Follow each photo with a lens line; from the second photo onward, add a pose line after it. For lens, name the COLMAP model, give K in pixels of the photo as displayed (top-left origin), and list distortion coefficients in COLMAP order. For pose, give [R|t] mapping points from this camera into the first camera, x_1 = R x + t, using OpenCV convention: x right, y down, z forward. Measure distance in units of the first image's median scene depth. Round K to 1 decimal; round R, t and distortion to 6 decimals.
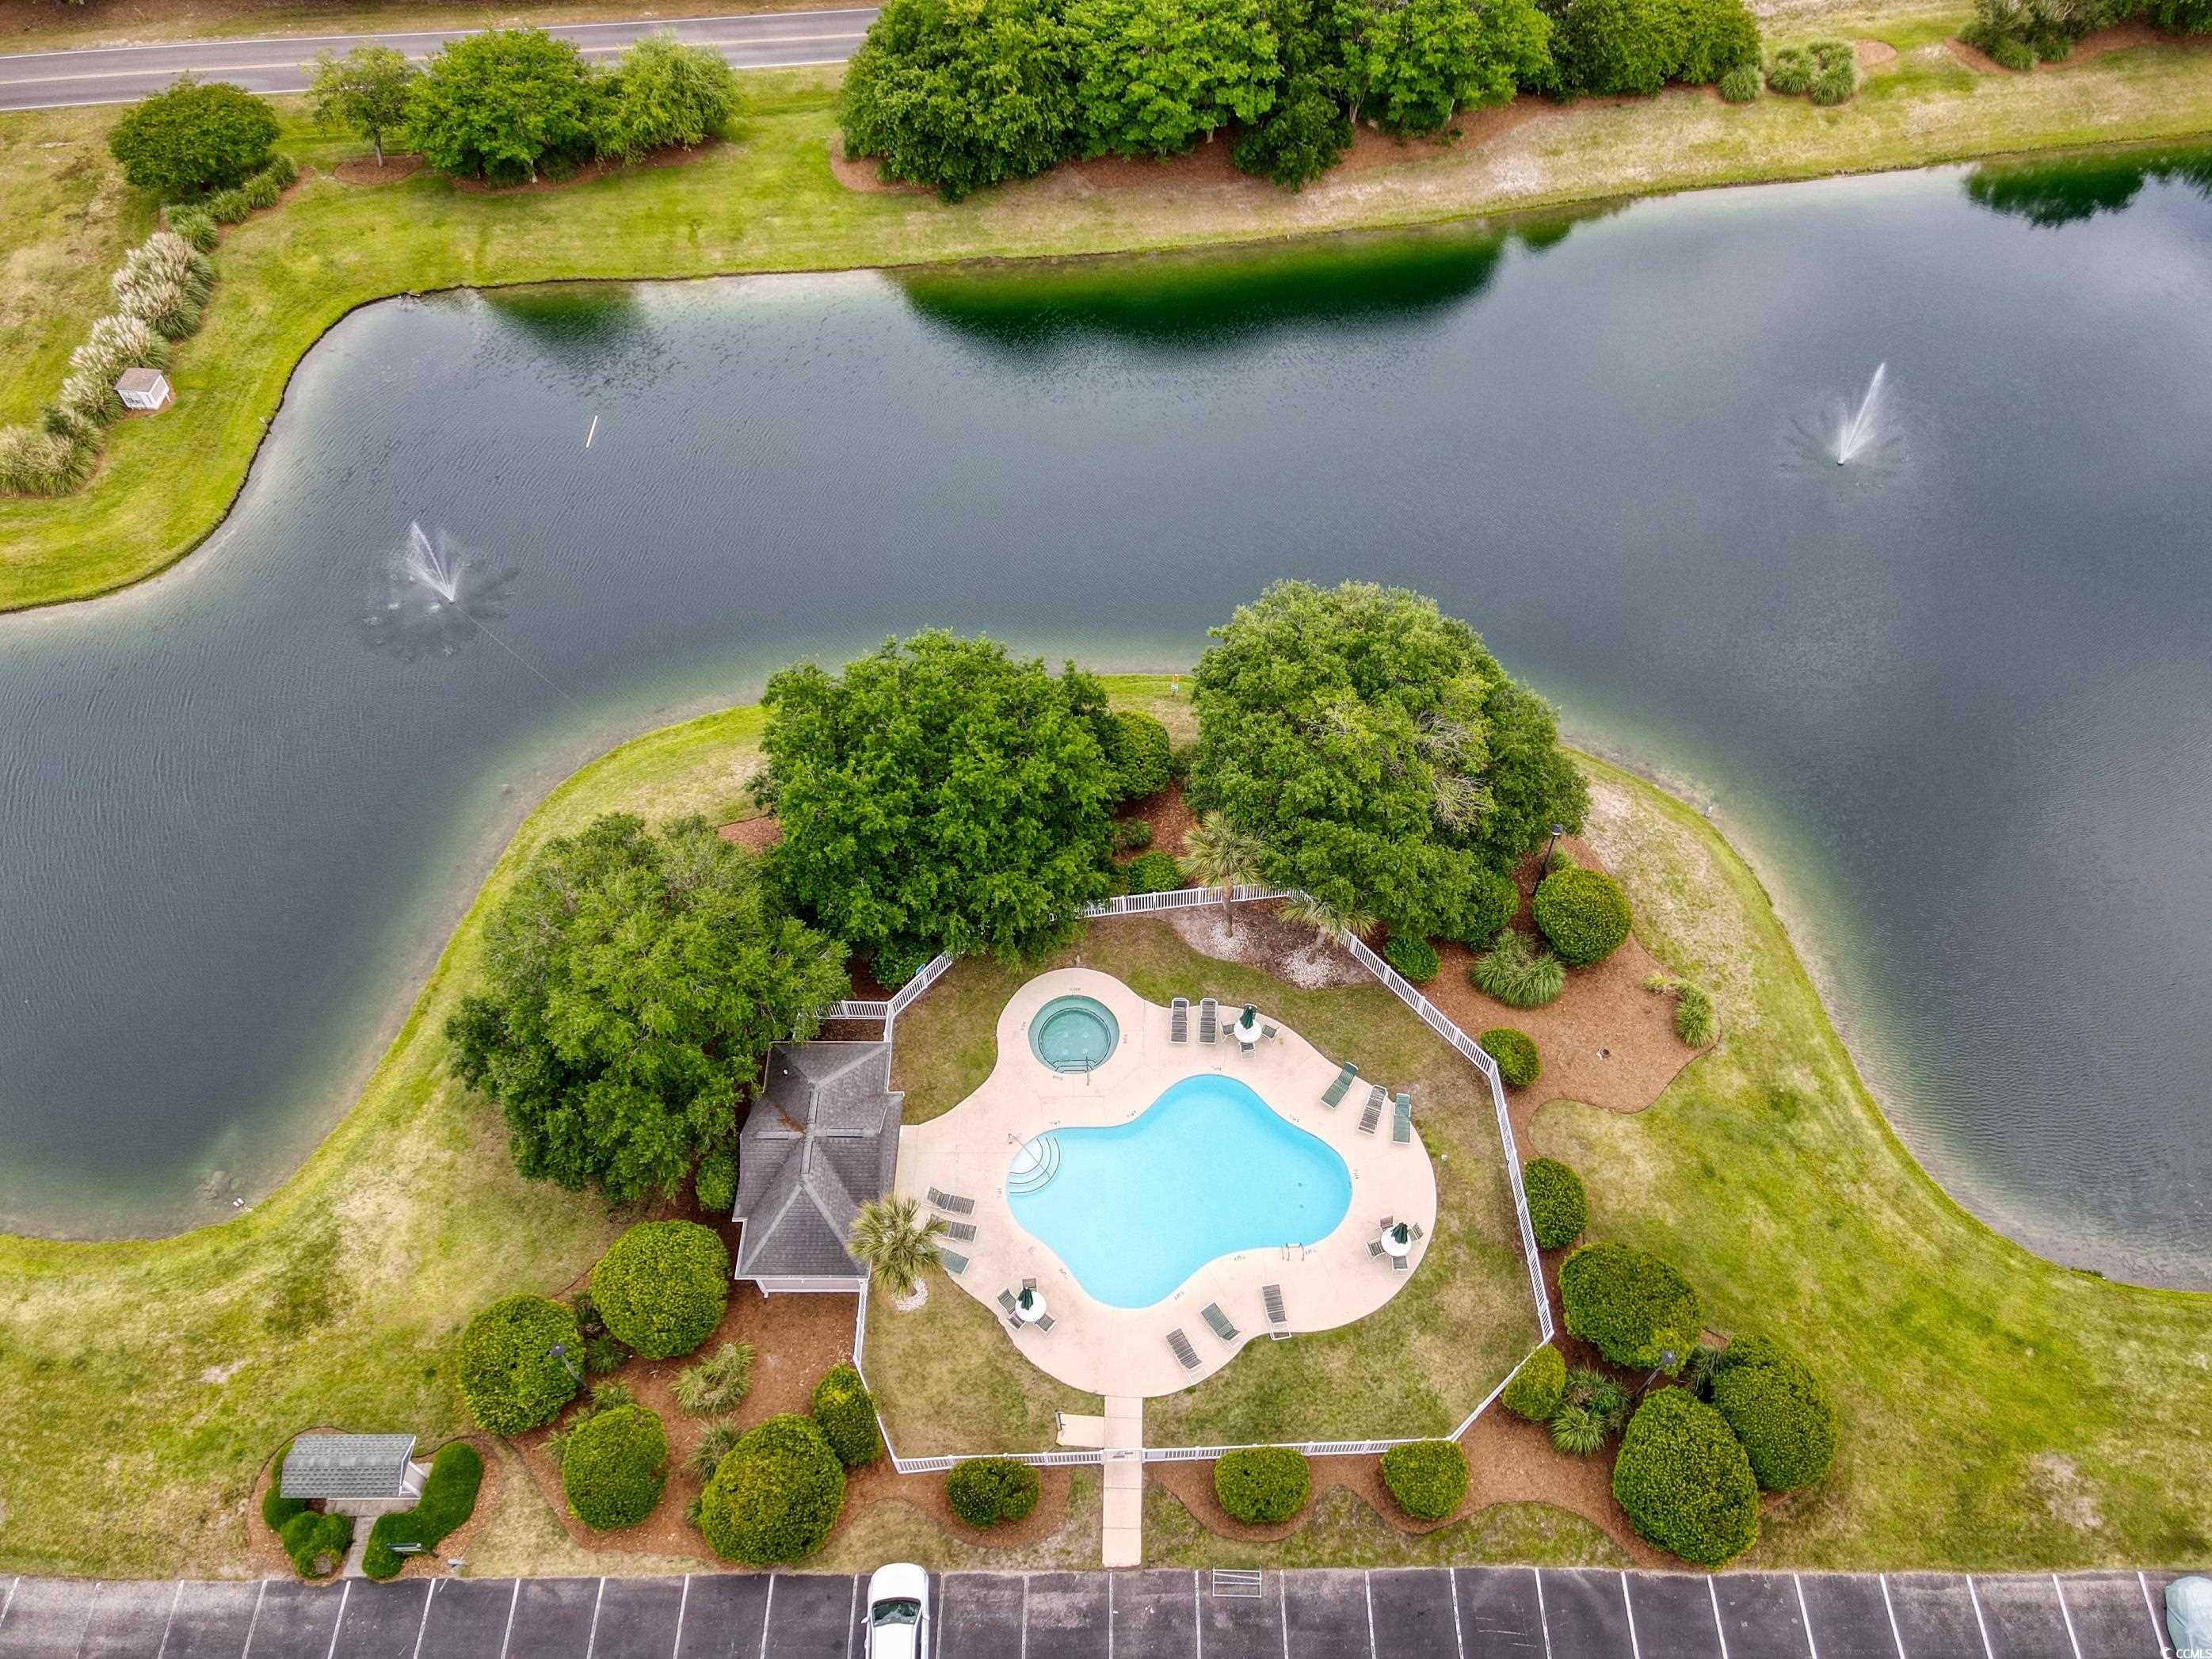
lens RADIAL K [[1601.2, 0, 1107.8], [0, 1601.2, 828.0], [0, 0, 1]] dist [0.024706, -0.007684]
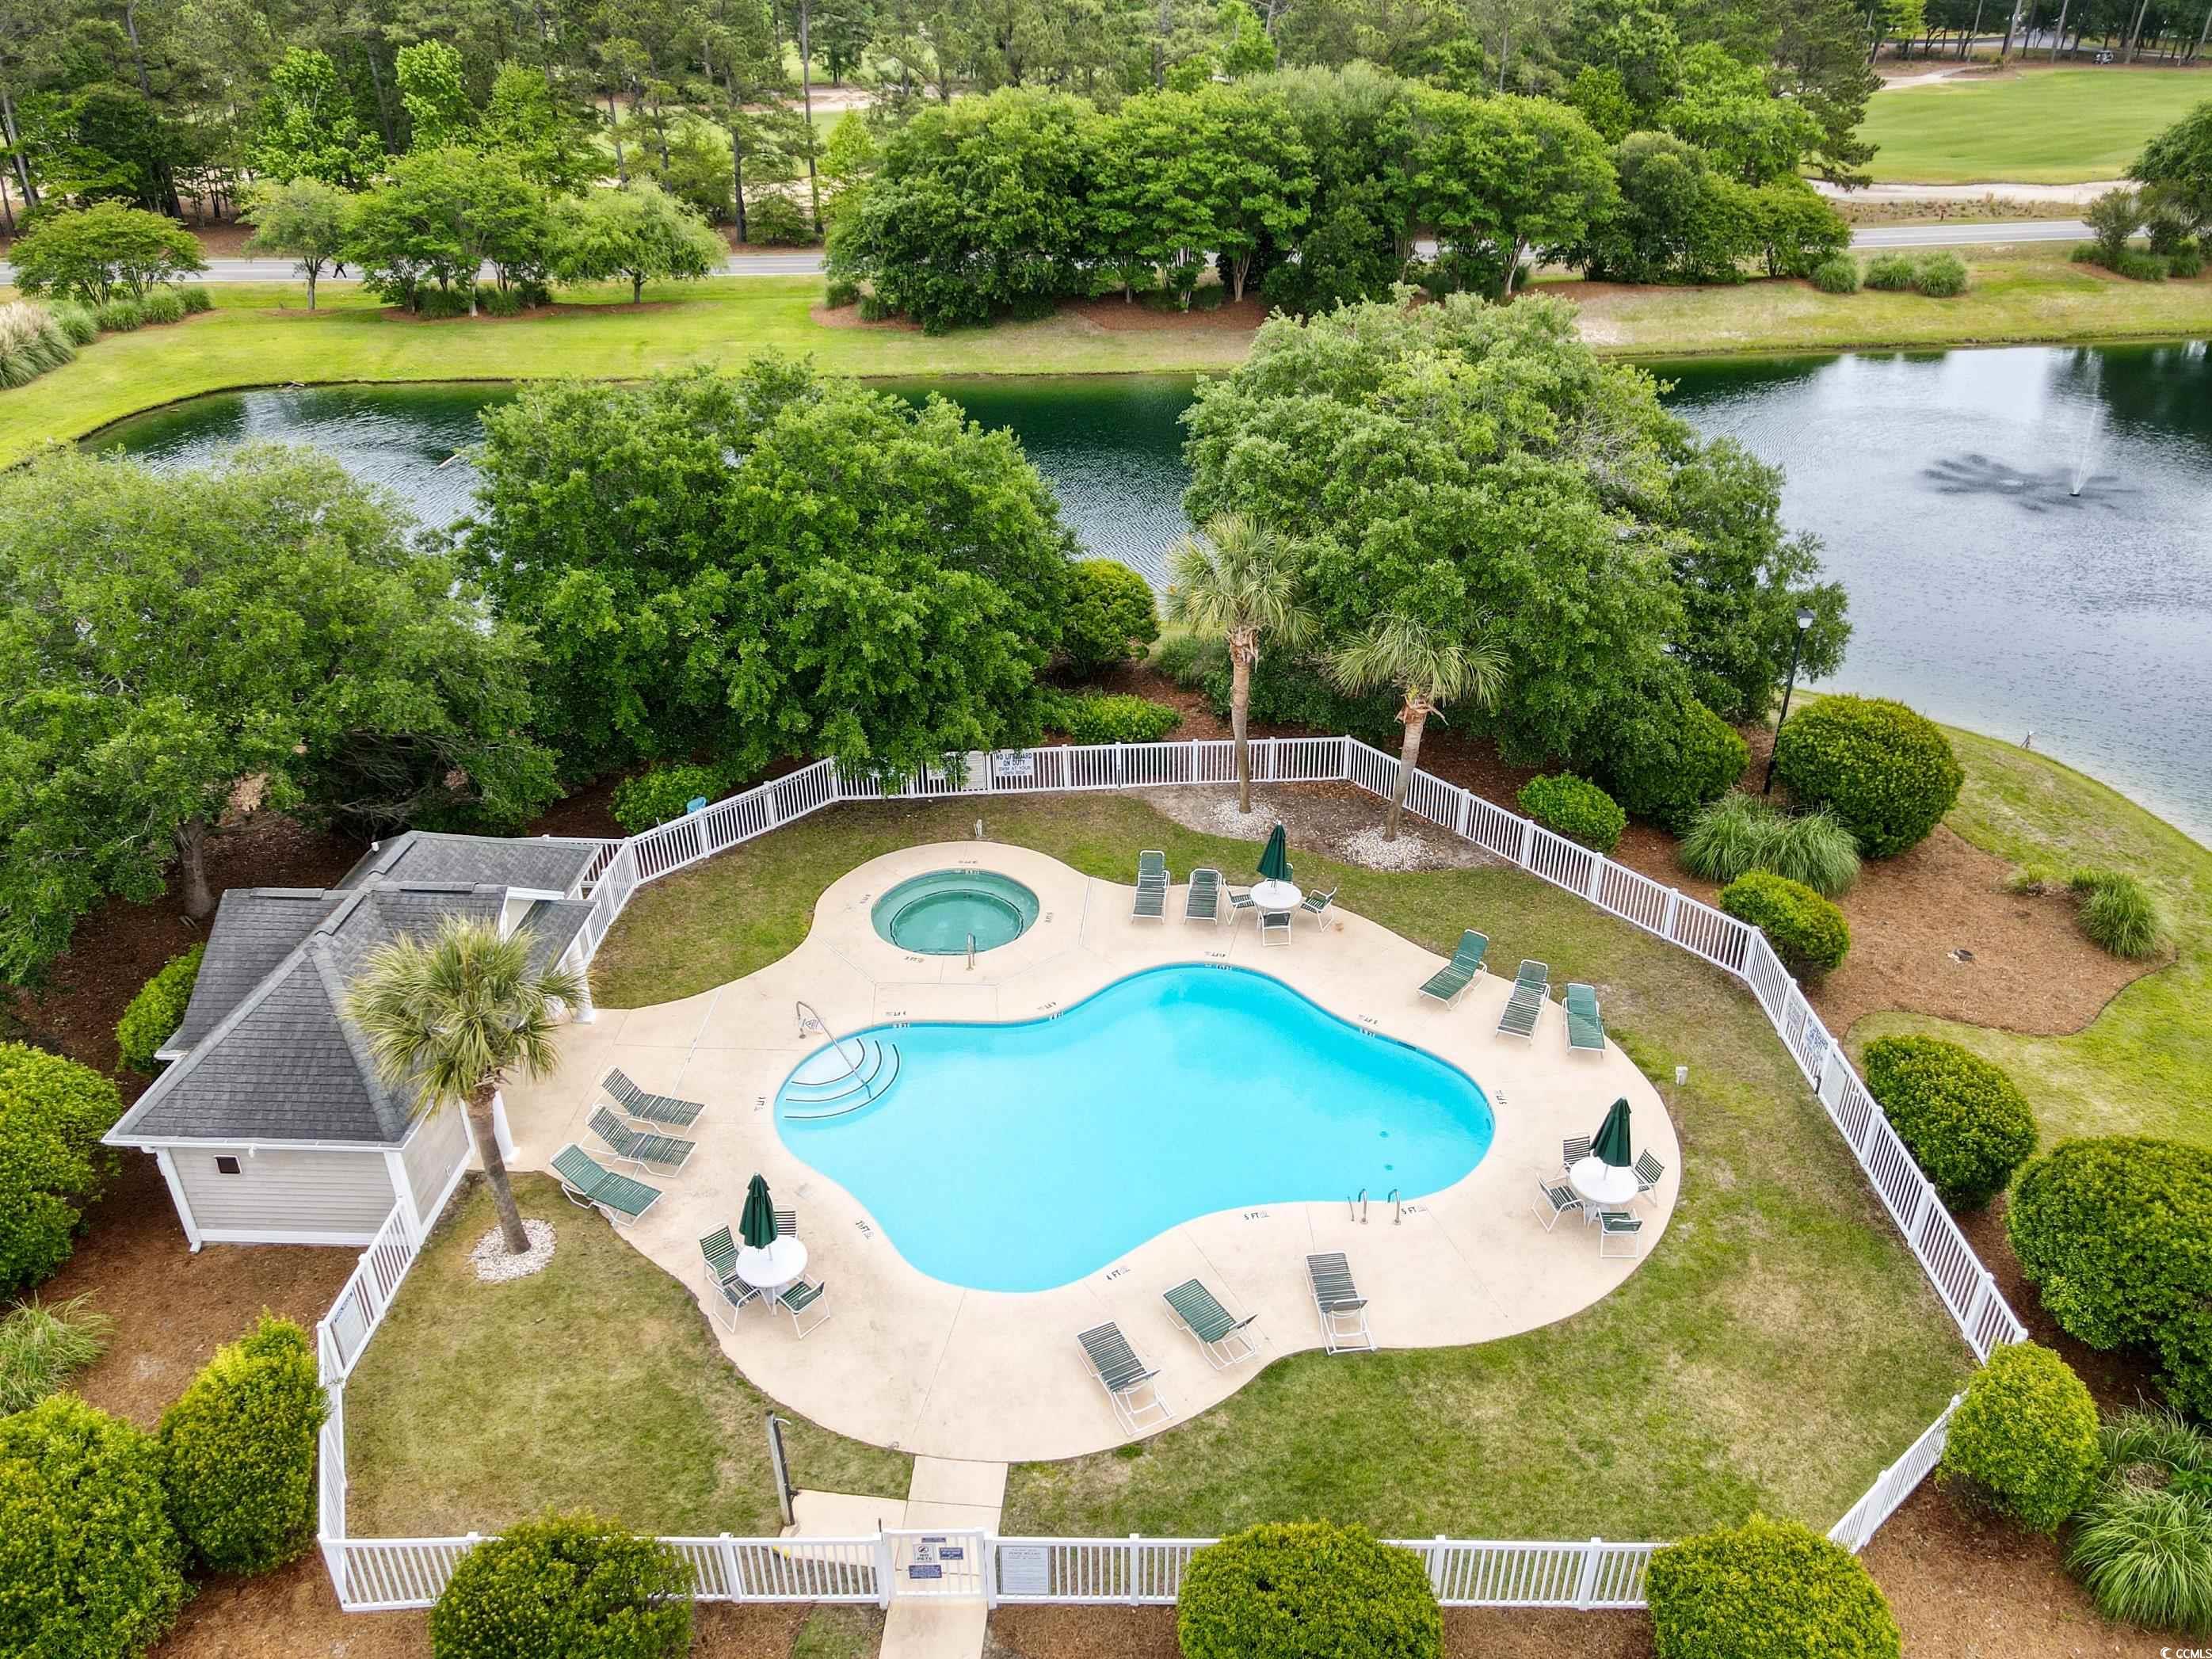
lens RADIAL K [[1601.2, 0, 1109.8], [0, 1601.2, 832.0], [0, 0, 1]] dist [0.024706, -0.007684]
pose [[0.998999, 0.023090, -0.038324, 0.056409], [-0.037348, 0.902007, -0.430103, 0.369592], [0.024637, 0.431103, 0.901966, 0.548968]]
